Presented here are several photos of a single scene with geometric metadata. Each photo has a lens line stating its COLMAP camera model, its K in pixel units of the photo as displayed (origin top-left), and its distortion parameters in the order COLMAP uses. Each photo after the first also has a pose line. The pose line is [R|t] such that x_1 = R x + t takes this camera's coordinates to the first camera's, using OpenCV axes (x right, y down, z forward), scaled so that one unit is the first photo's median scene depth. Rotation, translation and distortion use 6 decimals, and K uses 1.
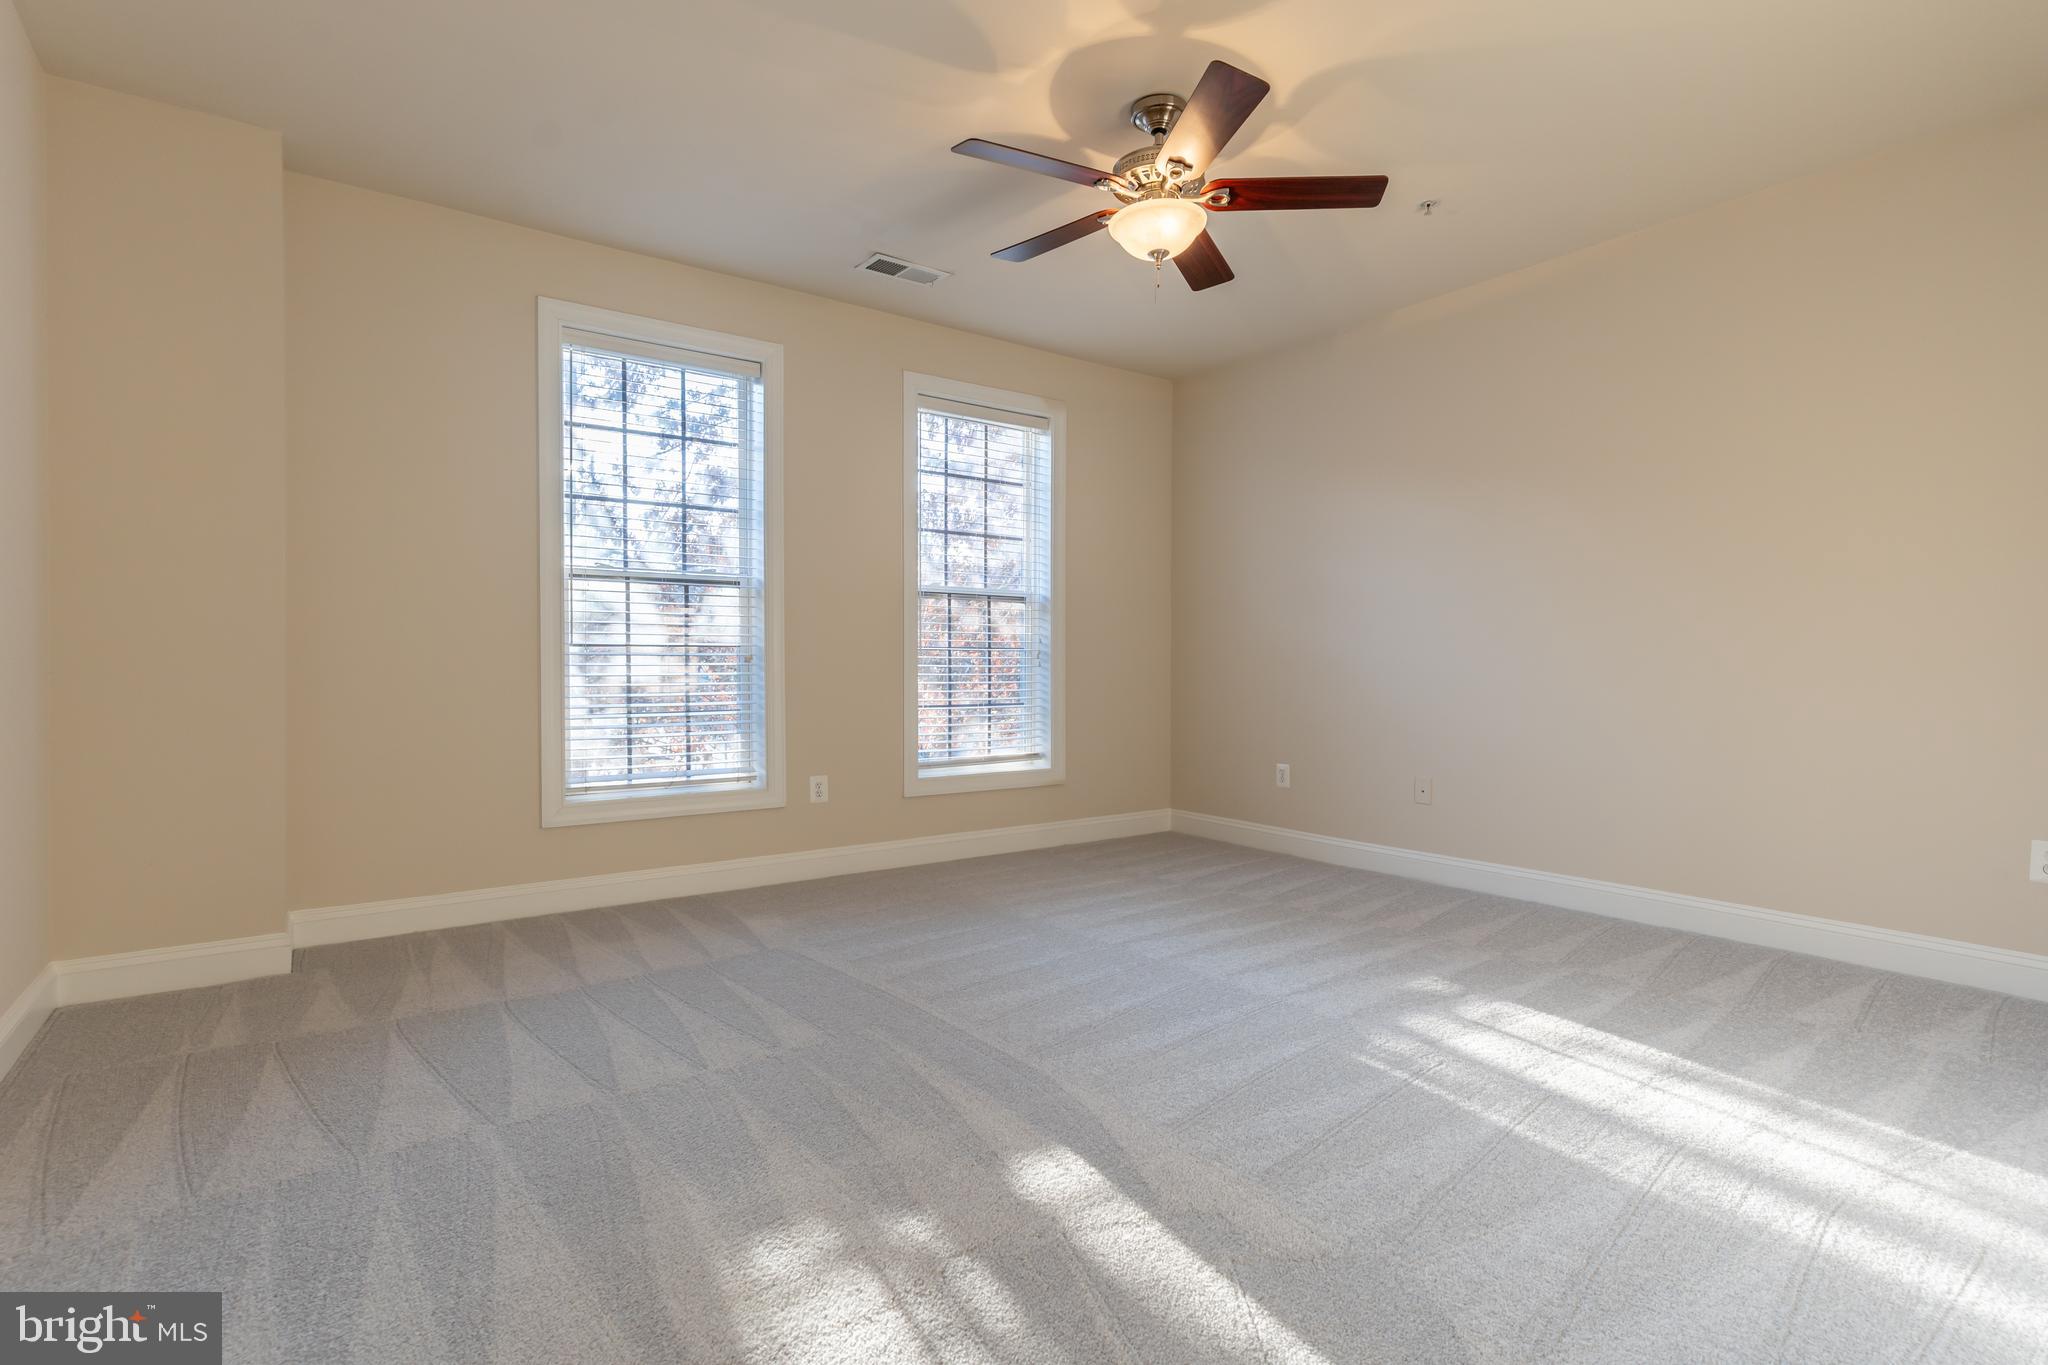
lens RADIAL K [[963.3, 0, 1032.0], [0, 963.3, 676.9], [0, 0, 1]] dist [0.000273, 0.000197]
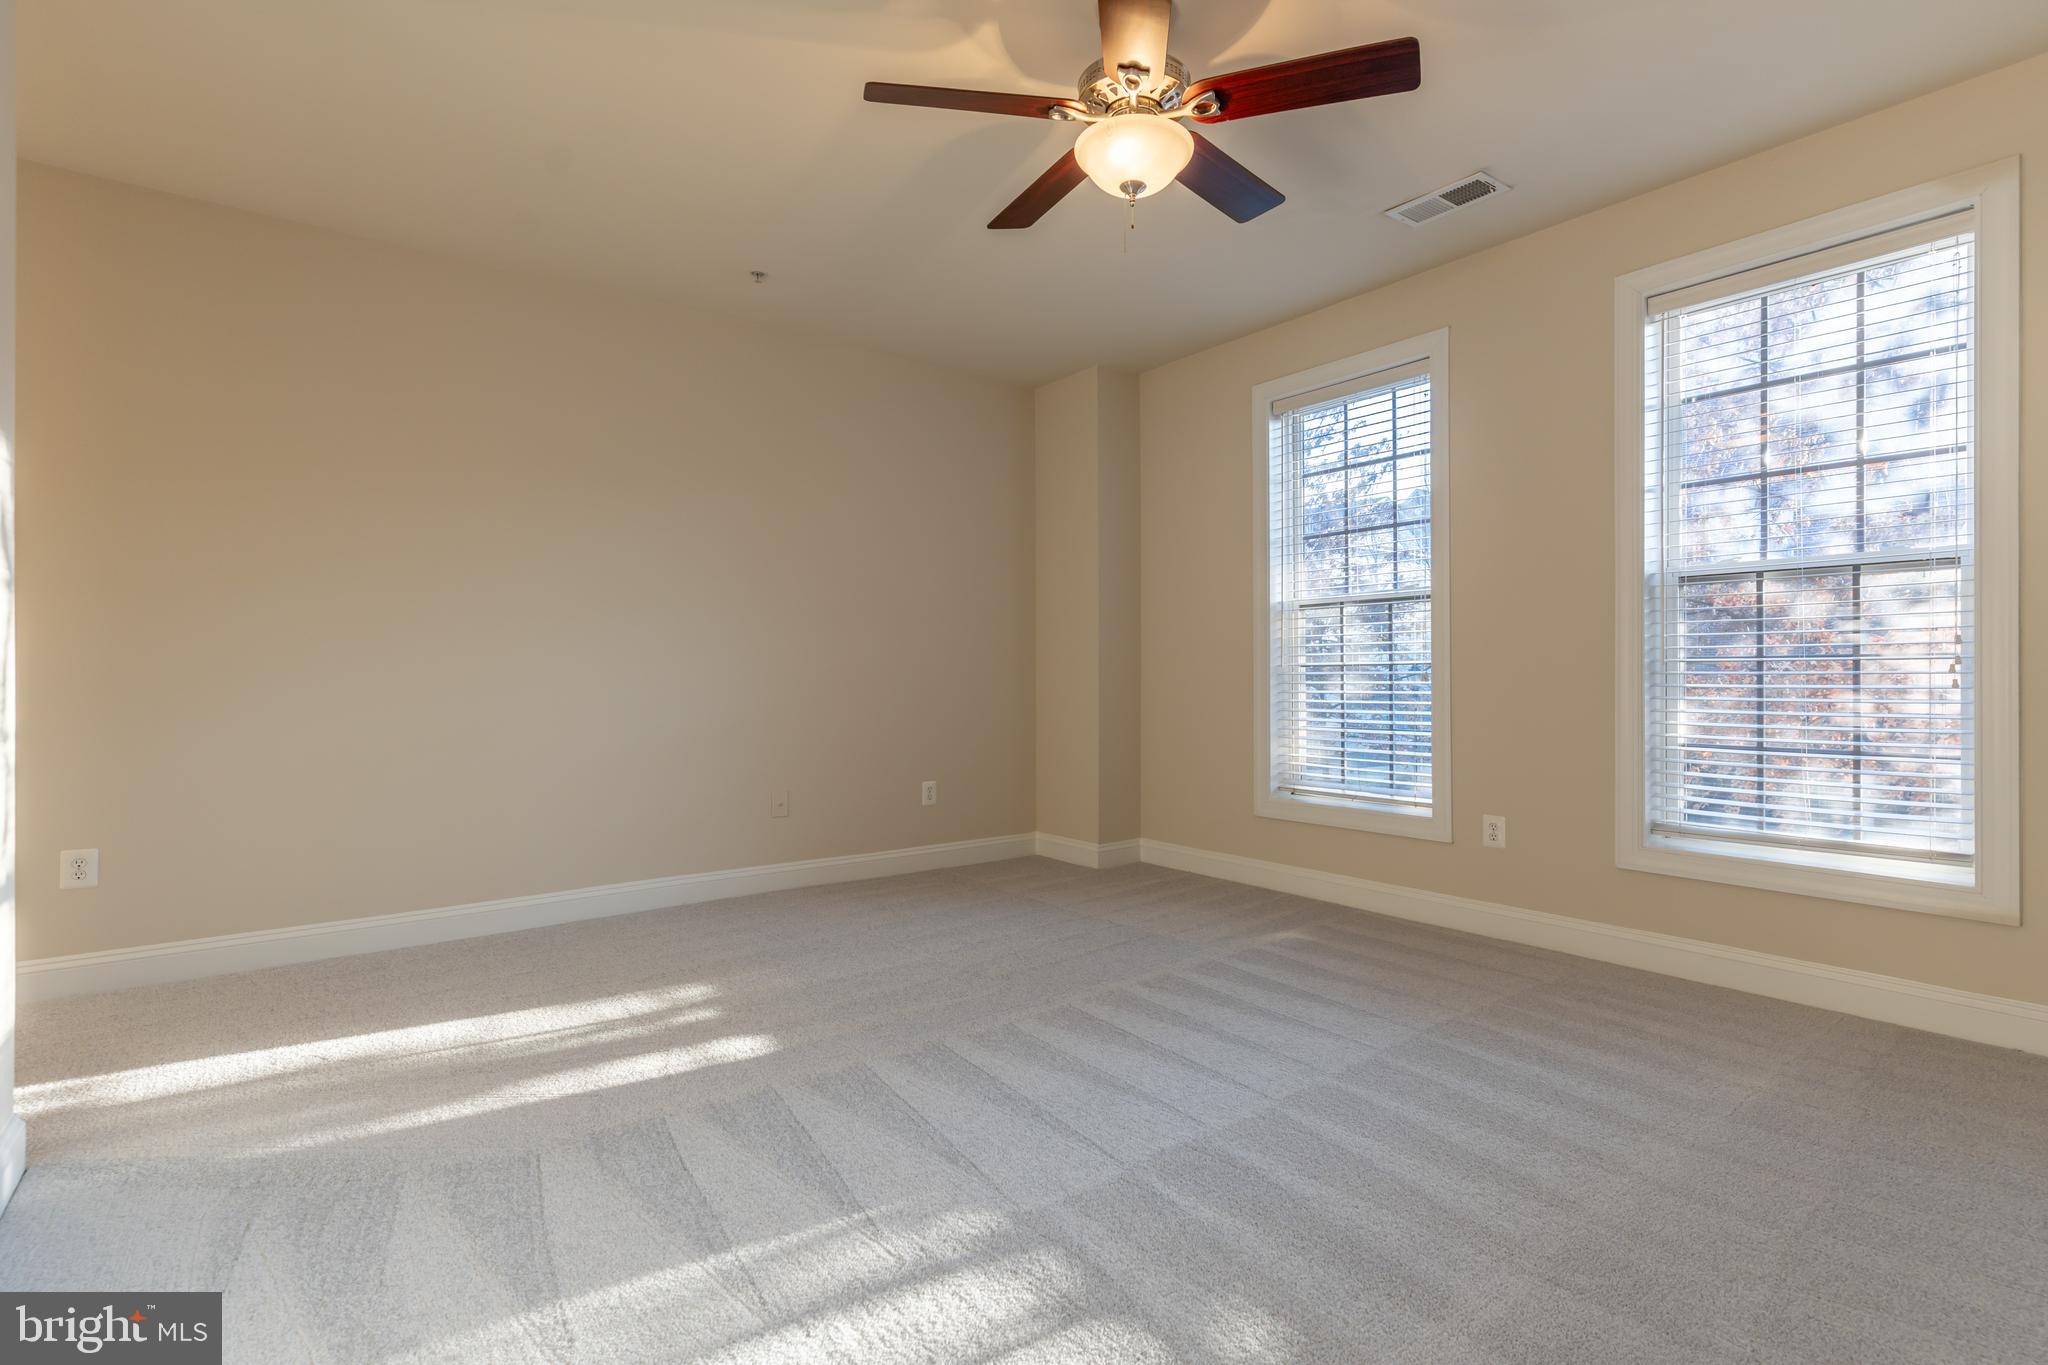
lens RADIAL K [[963.3, 0, 1032.0], [0, 963.3, 676.9], [0, 0, 1]] dist [0.000273, 0.000197]
pose [[0.027736, 0.006967, -0.999591, 0.623161], [0.002403, 0.999972, 0.007036, -0.026469], [0.999612, -0.002597, 0.027719, 0.582329]]
